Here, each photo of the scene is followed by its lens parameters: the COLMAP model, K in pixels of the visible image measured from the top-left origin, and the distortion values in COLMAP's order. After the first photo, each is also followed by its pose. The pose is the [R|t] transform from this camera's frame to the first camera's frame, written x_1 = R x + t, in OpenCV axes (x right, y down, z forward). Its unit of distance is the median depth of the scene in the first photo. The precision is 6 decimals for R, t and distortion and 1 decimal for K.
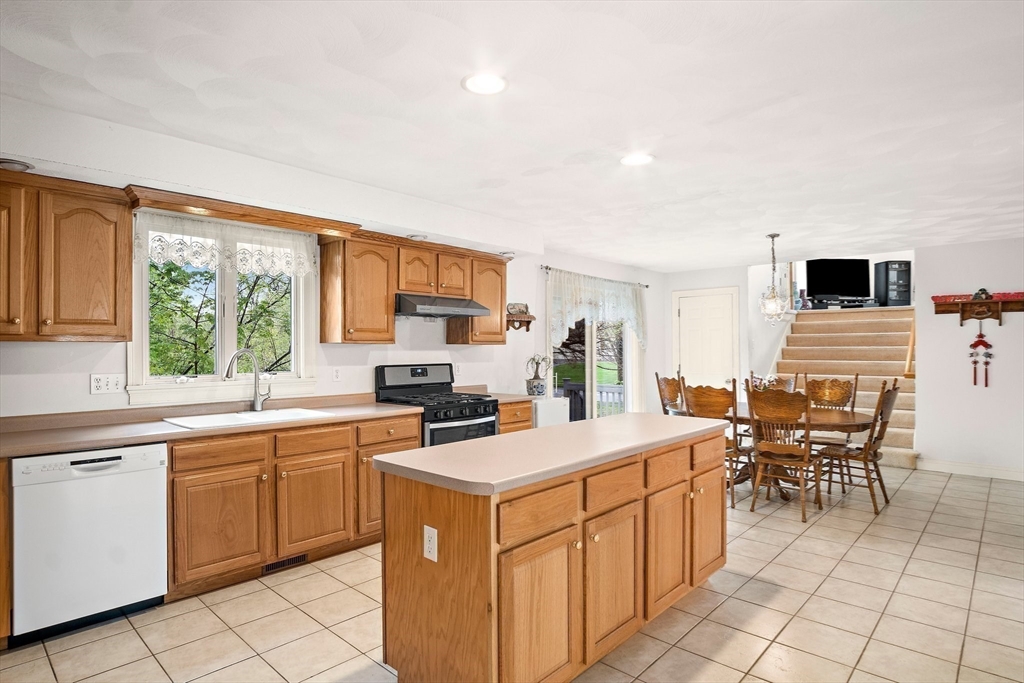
lens RADIAL K [[549.3, 0, 513.9], [0, 549.3, 351.7], [0, 0, 1]] dist [-0.038835, 0.013699]
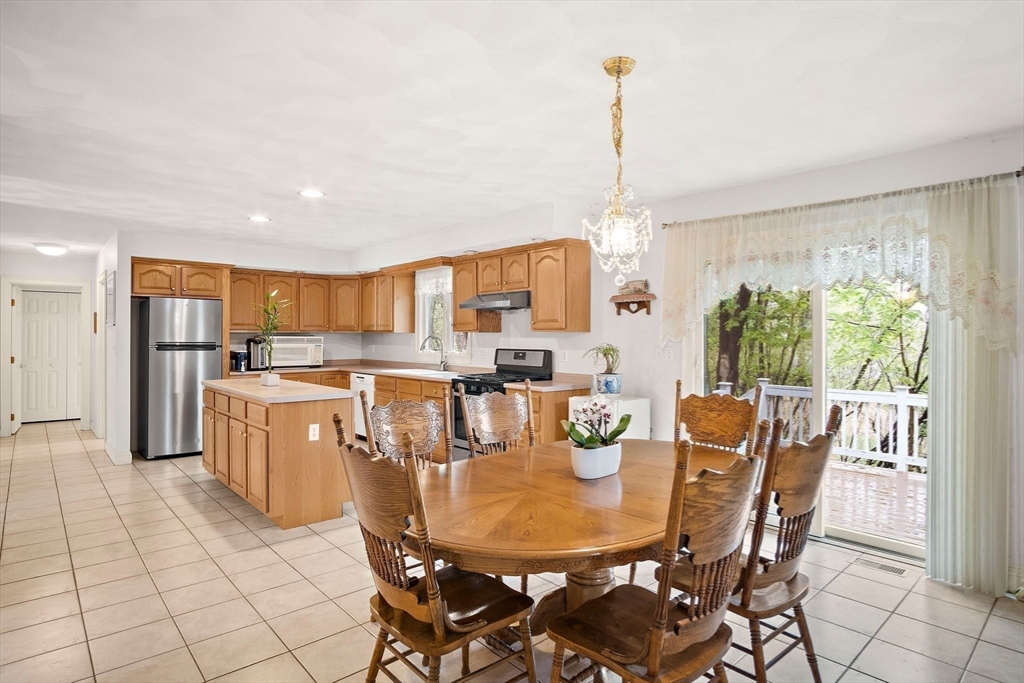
lens RADIAL K [[551.6, 0, 510.9], [0, 551.6, 337.7], [0, 0, 1]] dist [-0.028645, 0.000410]
pose [[-0.094410, 0.005609, -0.995518, 1.080855], [-0.006256, 0.999961, 0.006228, -0.010033], [0.995514, 0.006816, -0.094372, 1.155165]]
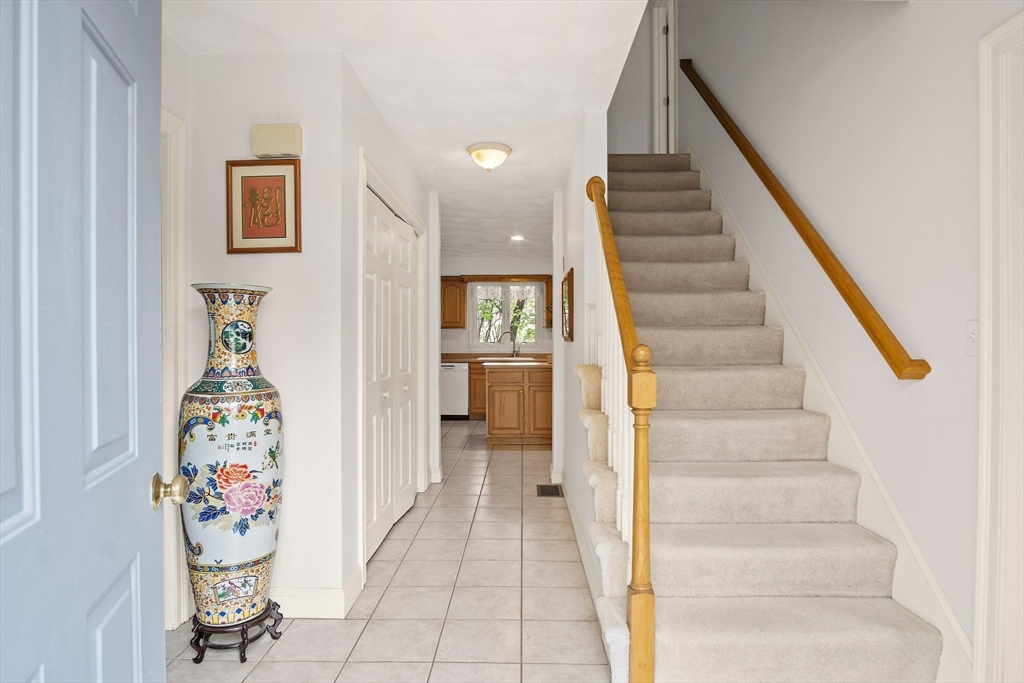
lens RADIAL K [[547.3, 0, 516.4], [0, 547.3, 344.7], [0, 0, 1]] dist [-0.026455, 0.002042]
pose [[0.669548, 0.007444, -0.742731, 1.080821], [-0.004926, 0.999972, 0.005581, 0.032511], [0.742752, -0.000078, 0.669566, -0.487990]]
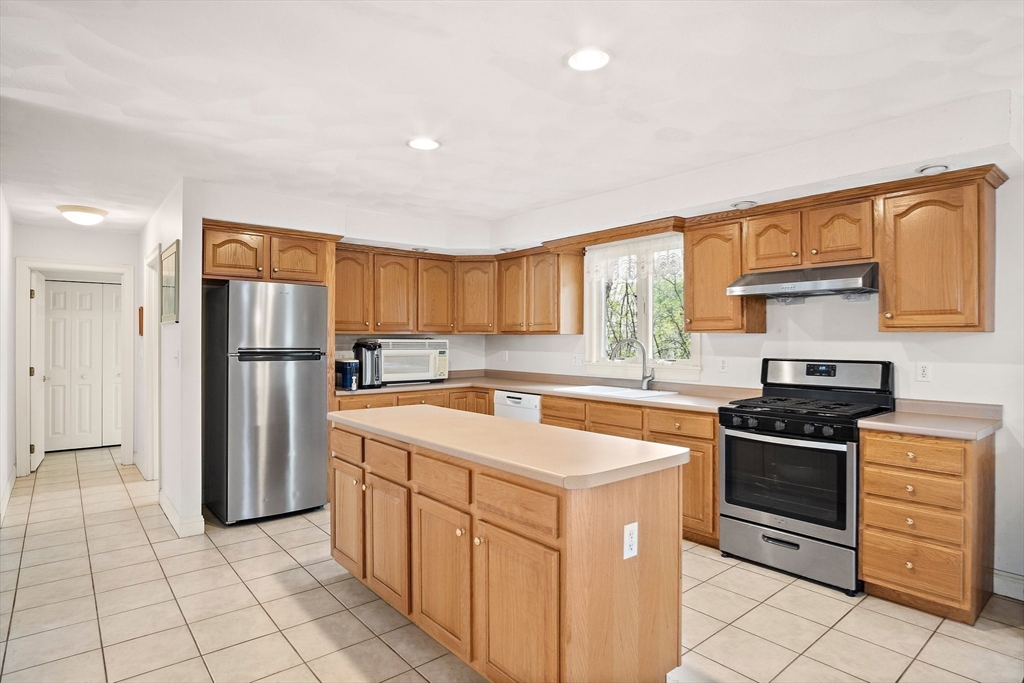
lens RADIAL K [[552.0, 0, 512.0], [0, 552.0, 341.5], [0, 0, 1]] dist [-0.033160, 0.000889]
pose [[-0.126624, 0.007211, -0.991925, 0.654368], [-0.005364, 0.999954, 0.007954, -0.005811], [0.991936, 0.006327, -0.126580, 0.713363]]
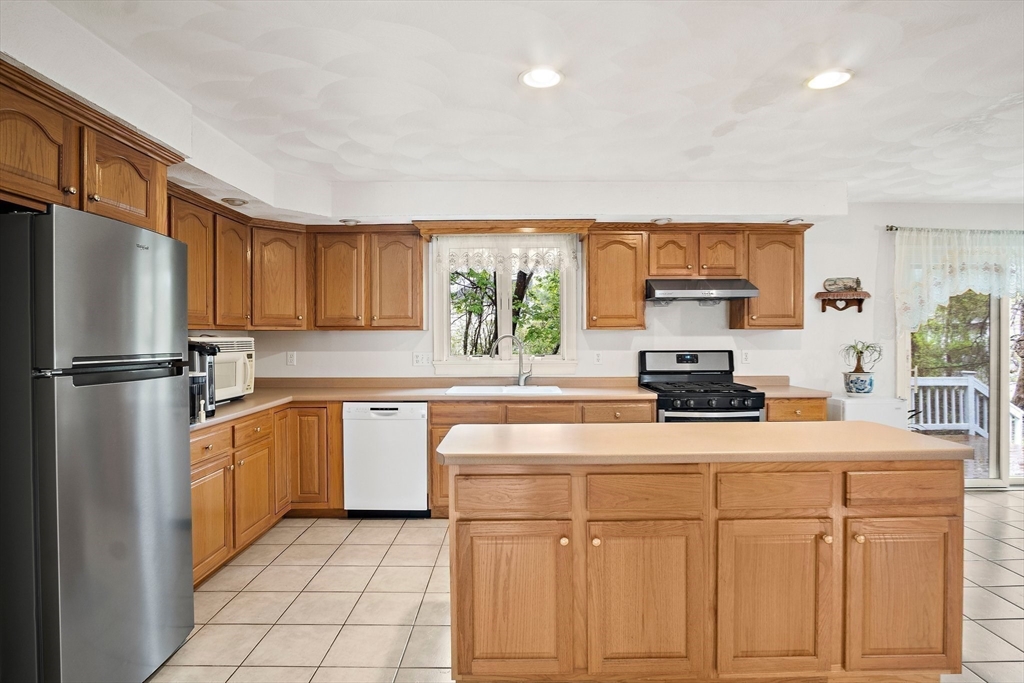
lens RADIAL K [[547.3, 0, 516.4], [0, 547.3, 344.7], [0, 0, 1]] dist [-0.026455, 0.002042]
pose [[0.679117, 0.012715, -0.733920, 0.345282], [-0.001661, 0.999874, 0.015786, -0.001983], [0.734028, -0.009502, 0.679053, 0.135454]]
